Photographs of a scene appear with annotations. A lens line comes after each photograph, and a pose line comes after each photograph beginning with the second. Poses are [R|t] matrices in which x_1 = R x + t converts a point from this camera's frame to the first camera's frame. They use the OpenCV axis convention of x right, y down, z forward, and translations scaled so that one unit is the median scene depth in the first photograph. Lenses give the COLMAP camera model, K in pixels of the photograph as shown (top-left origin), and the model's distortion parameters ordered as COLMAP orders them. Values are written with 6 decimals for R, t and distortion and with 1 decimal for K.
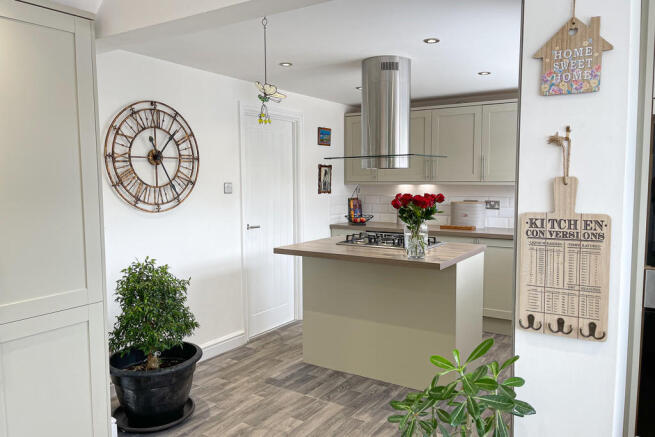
lens RADIAL K [[493.0, 0, 329.8], [0, 493.0, 220.2], [0, 0, 1]] dist [0.072729, -0.104727]
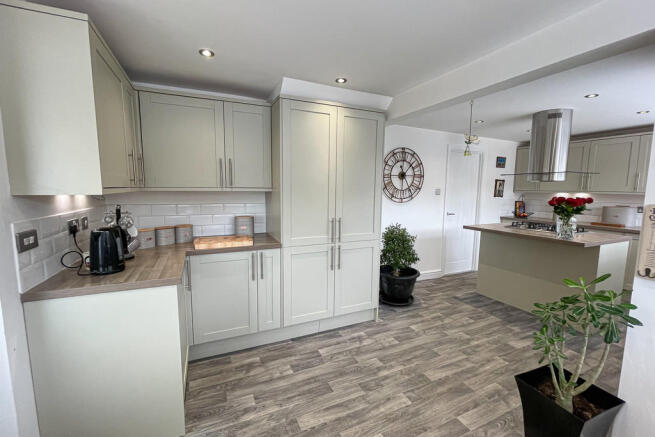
lens RADIAL K [[275.2, 0, 327.5], [0, 275.2, 218.5], [0, 0, 1]] dist [-0.002173, 0.000289]
pose [[0.846731, 0.073123, -0.526972, -0.006249], [-0.061468, 0.997322, 0.039623, 0.023242], [0.528458, -0.001158, 0.848959, -0.116148]]
